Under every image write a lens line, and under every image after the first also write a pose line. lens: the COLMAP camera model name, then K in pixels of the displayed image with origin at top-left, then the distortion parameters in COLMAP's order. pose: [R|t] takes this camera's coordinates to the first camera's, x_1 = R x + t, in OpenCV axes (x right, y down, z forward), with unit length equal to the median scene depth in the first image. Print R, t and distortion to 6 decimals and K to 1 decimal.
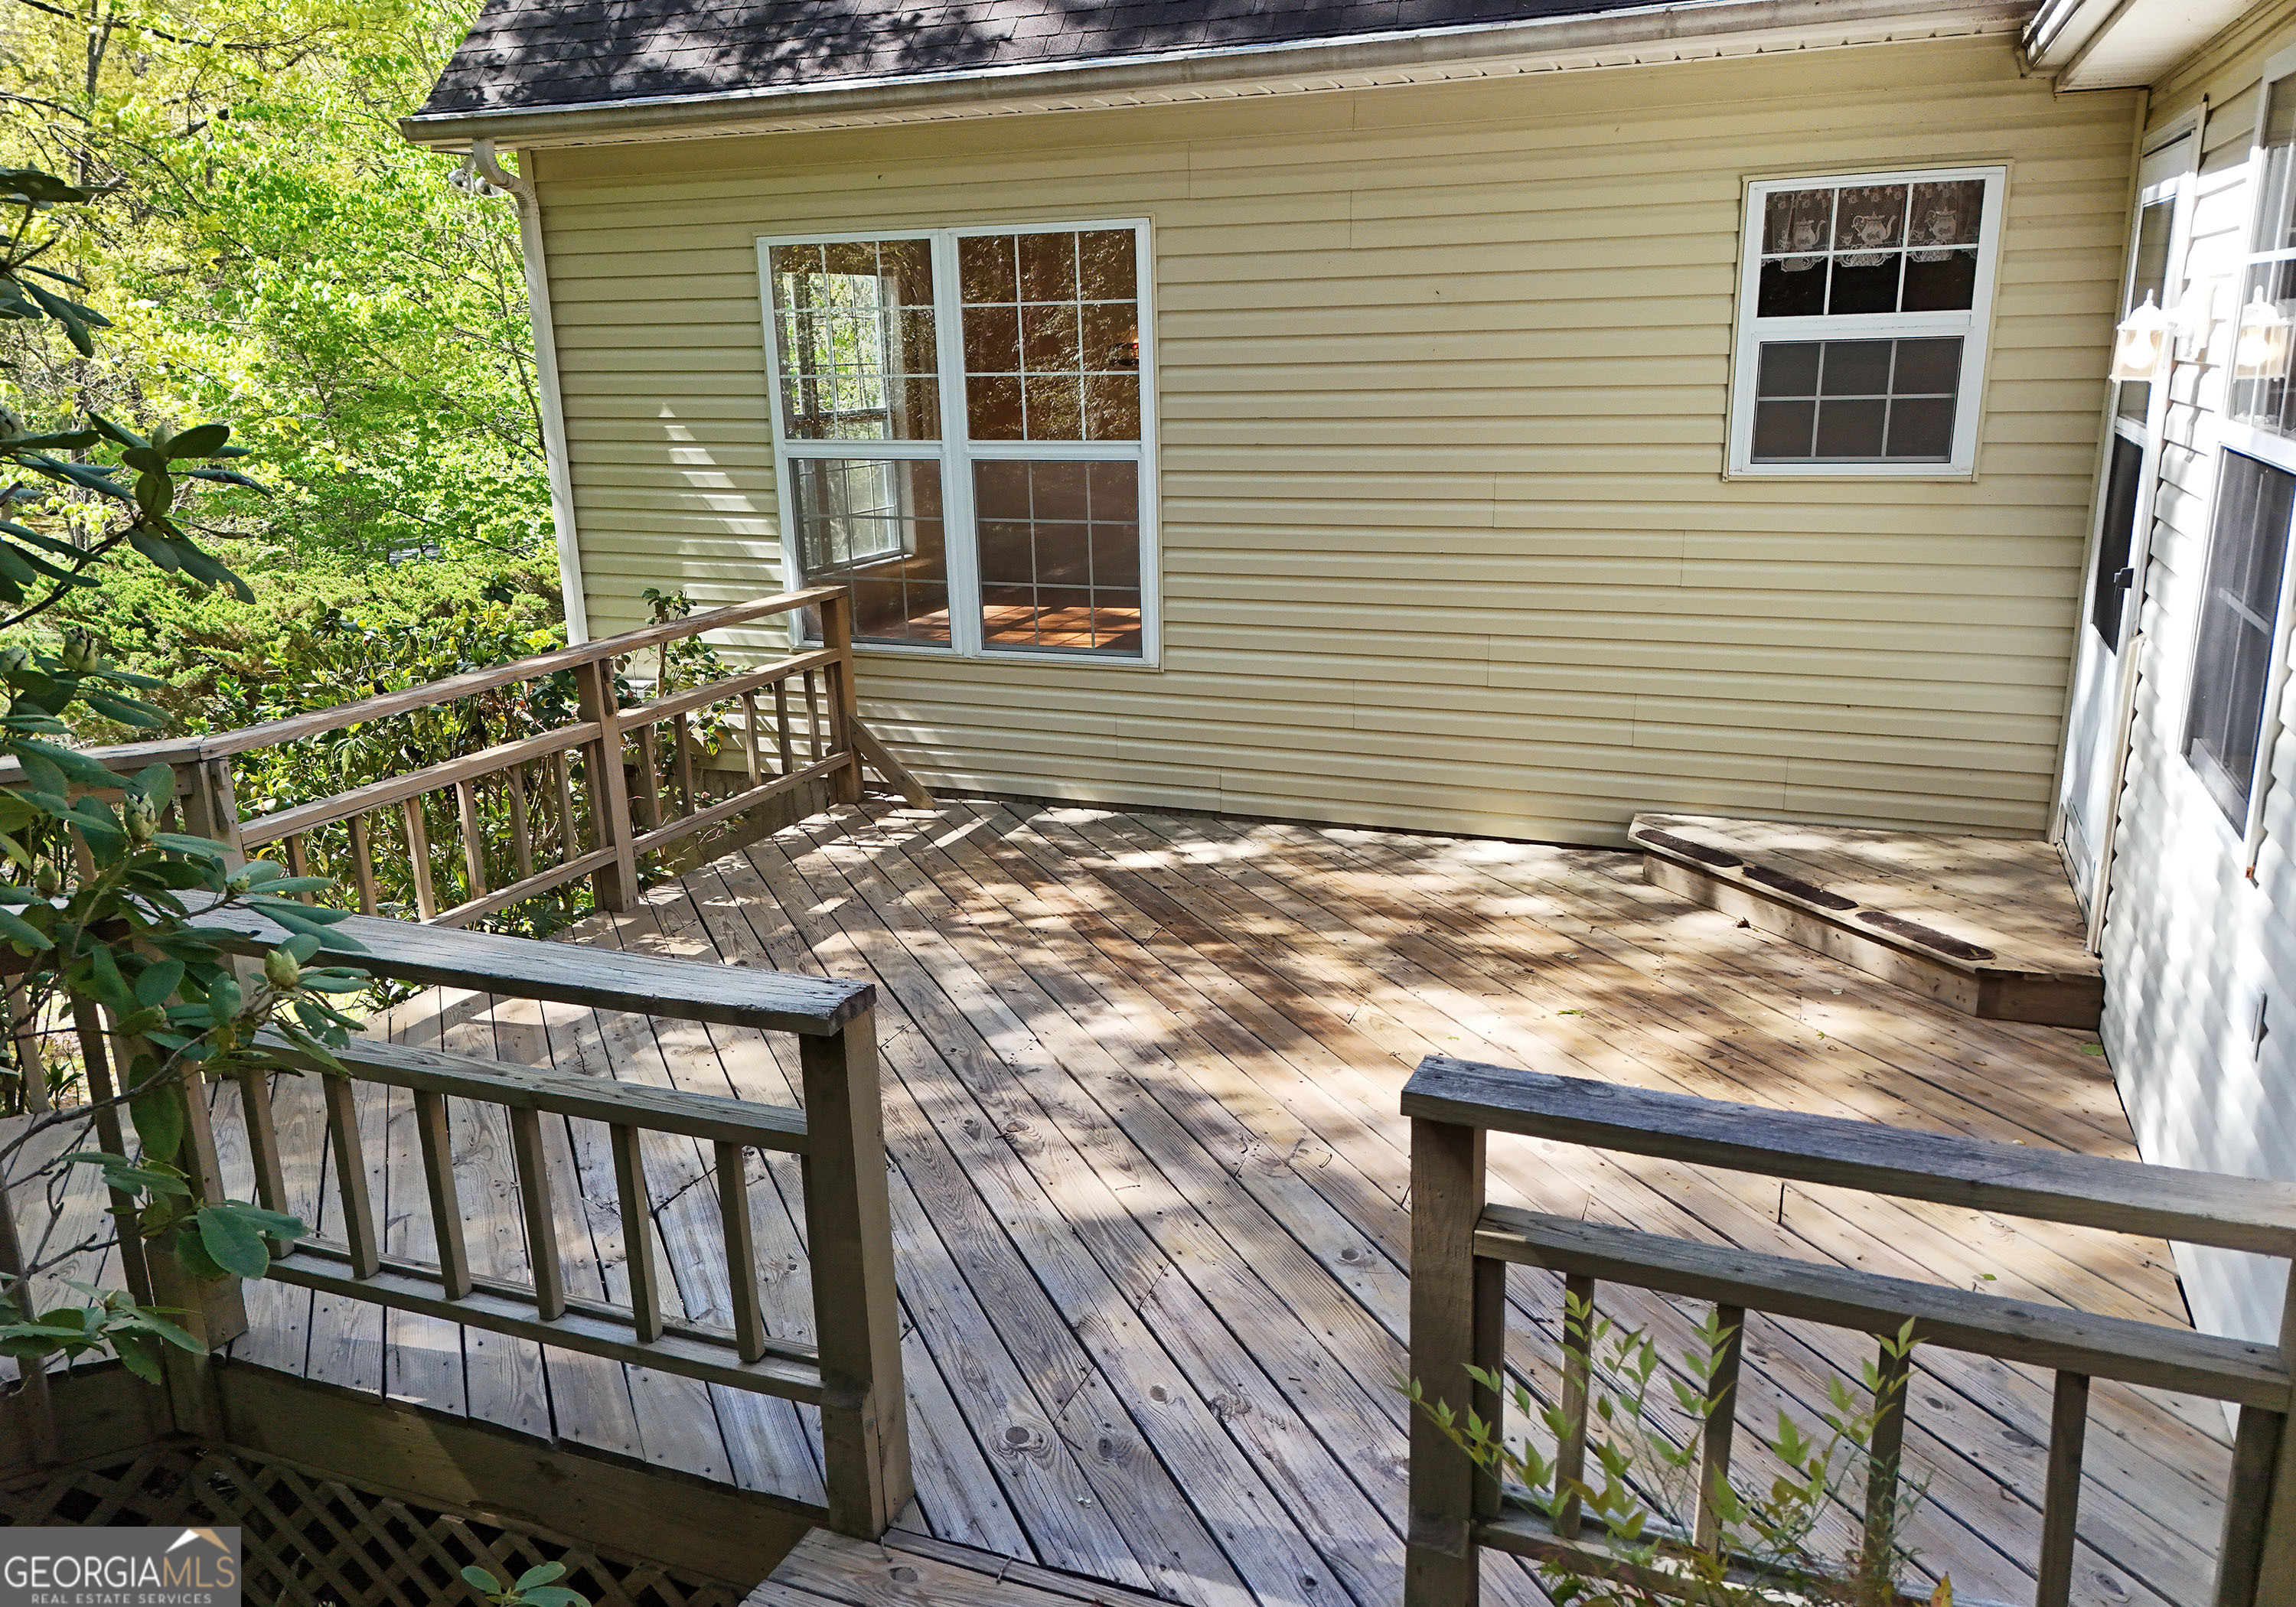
lens RADIAL K [[1685.8, 0, 1143.7], [0, 1685.8, 826.3], [0, 0, 1]] dist [0.088739, -0.094841]
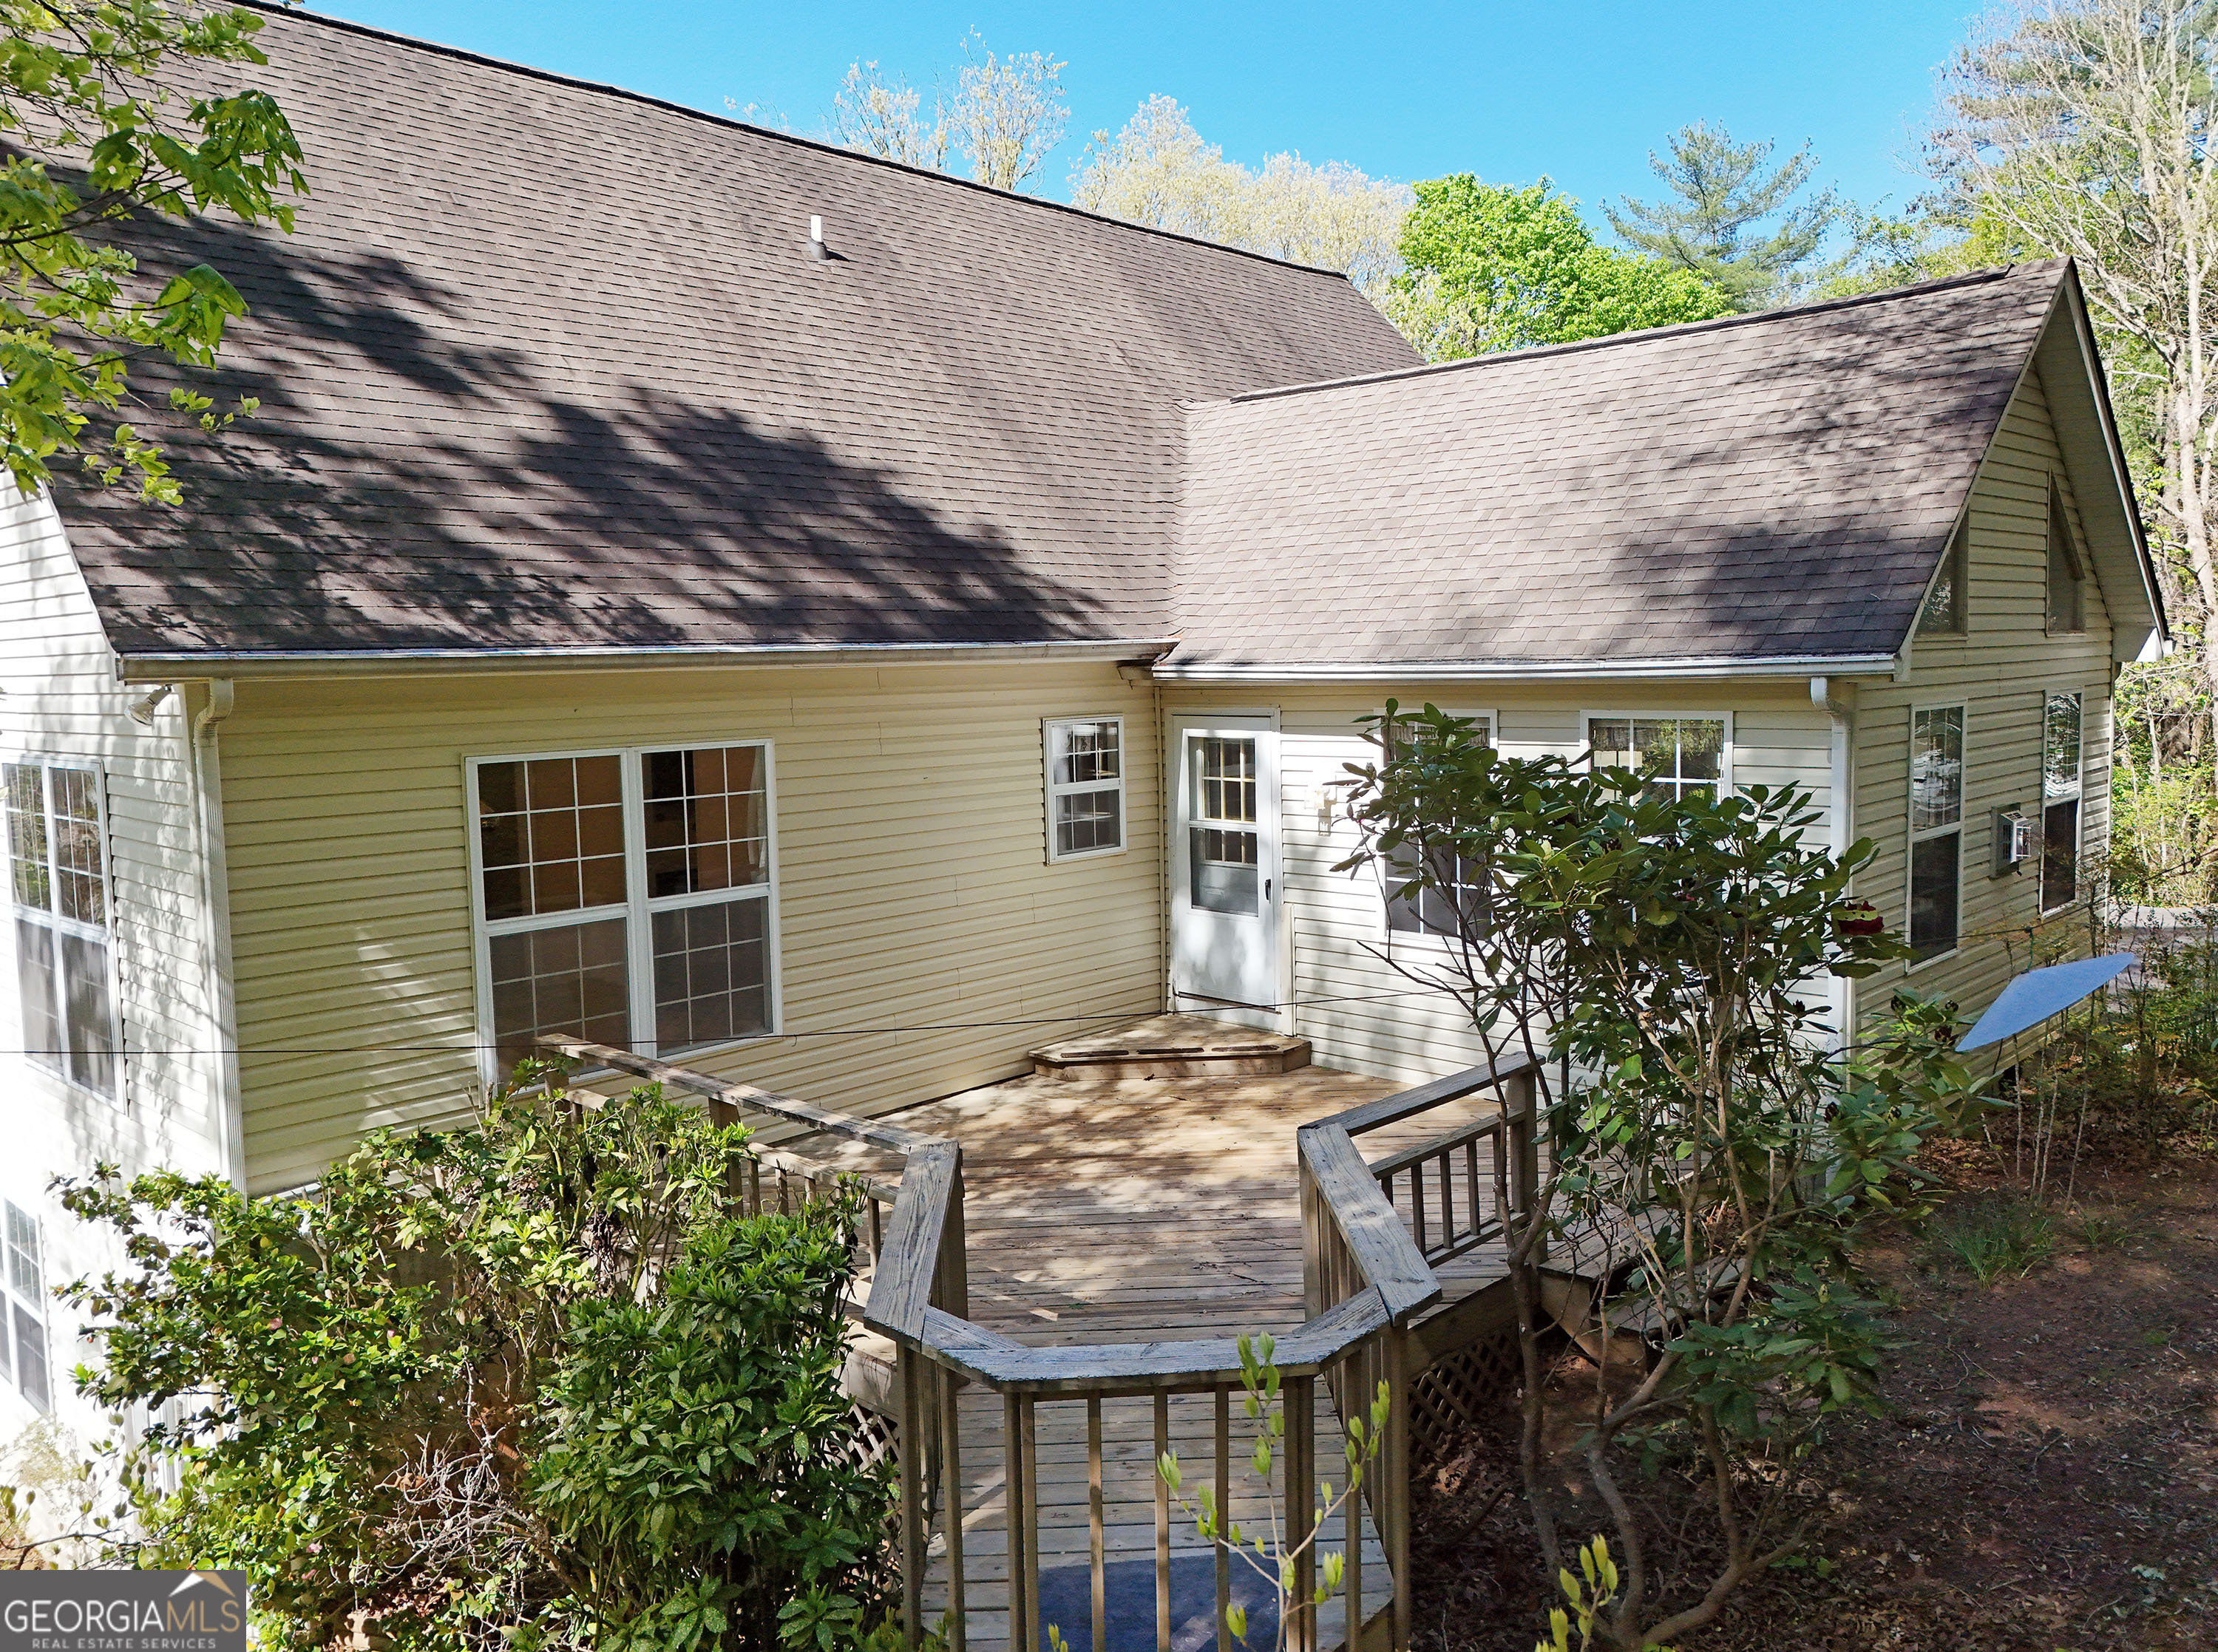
lens RADIAL K [[1680.8, 0, 1109.0], [0, 1680.8, 826.0], [0, 0, 1]] dist [0.001154, 0.000143]
pose [[0.363108, -0.079121, 0.928382, -1.334204], [0.282497, 0.958837, -0.028774, -0.165337], [-0.887890, 0.272713, 0.370512, 0.220904]]
